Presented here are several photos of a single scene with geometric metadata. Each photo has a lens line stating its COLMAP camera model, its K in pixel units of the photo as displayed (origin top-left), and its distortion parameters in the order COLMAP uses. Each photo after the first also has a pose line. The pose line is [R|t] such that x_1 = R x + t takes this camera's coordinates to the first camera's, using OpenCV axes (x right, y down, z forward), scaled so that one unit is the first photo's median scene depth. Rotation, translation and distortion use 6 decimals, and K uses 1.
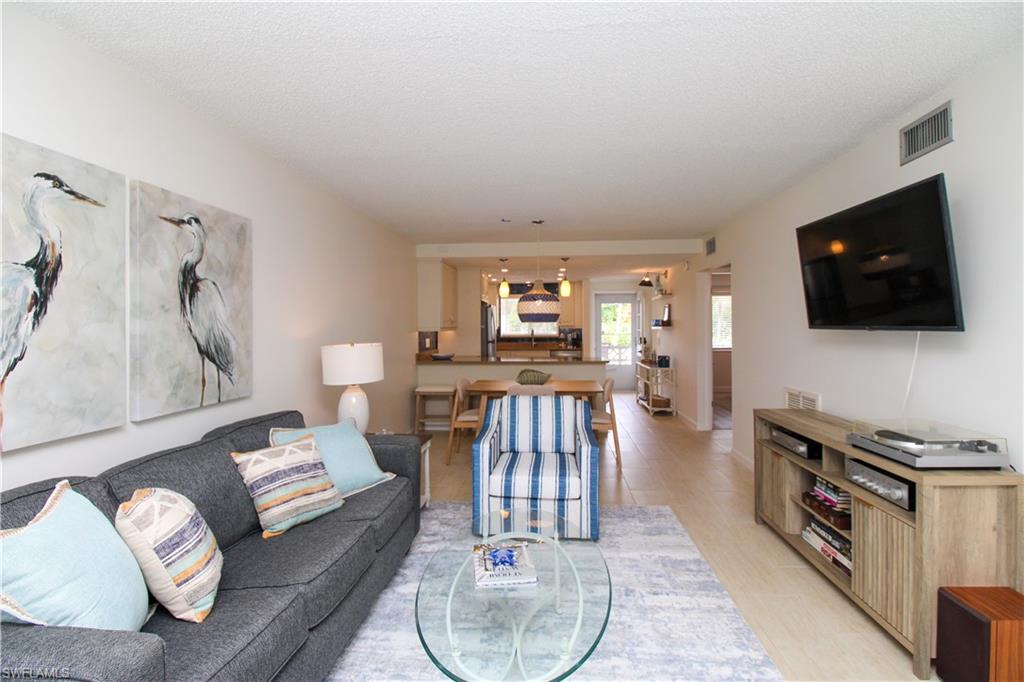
lens RADIAL K [[473.1, 0, 514.3], [0, 473.1, 324.8], [0, 0, 1]] dist [-0.001950, -0.012171]
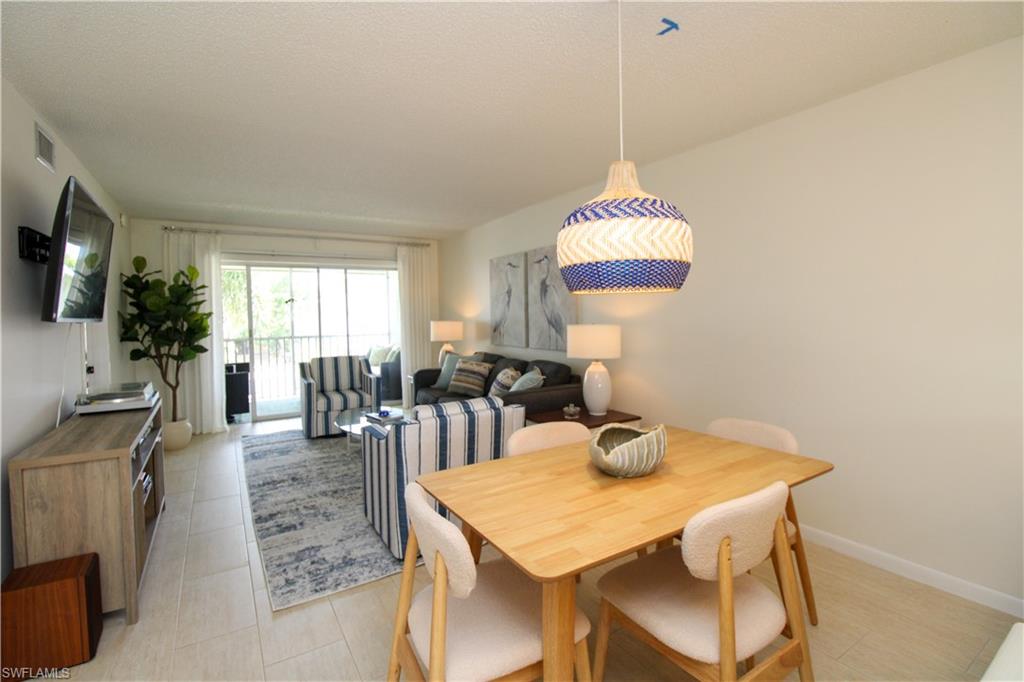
lens RADIAL K [[486.4, 0, 517.2], [0, 486.4, 324.9], [0, 0, 1]] dist [0.000670, -0.013189]
pose [[-0.797779, 0.031356, -0.602134, 0.699415], [0.025134, 0.999508, 0.018748, 0.028622], [0.602426, -0.000177, -0.798175, 2.617933]]
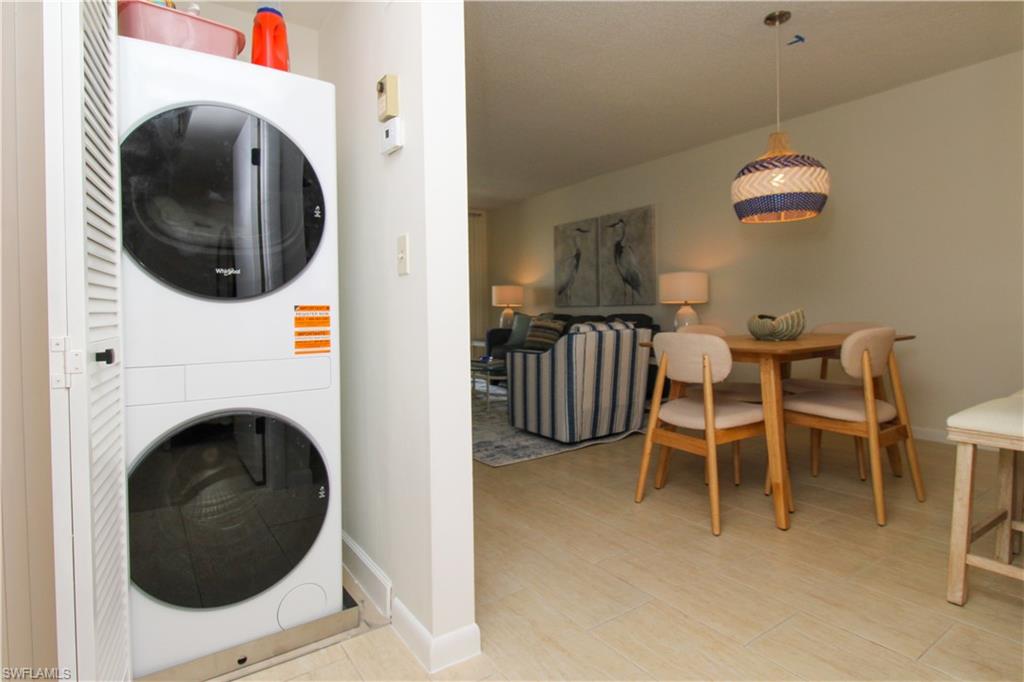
lens RADIAL K [[552.3, 0, 510.6], [0, 552.3, 315.6], [0, 0, 1]] dist [-0.002453, -0.000687]
pose [[-0.769985, 0.021232, -0.637709, 1.412546], [0.022811, 0.999723, 0.005741, 0.200264], [0.637655, -0.010126, -0.770256, 2.695375]]
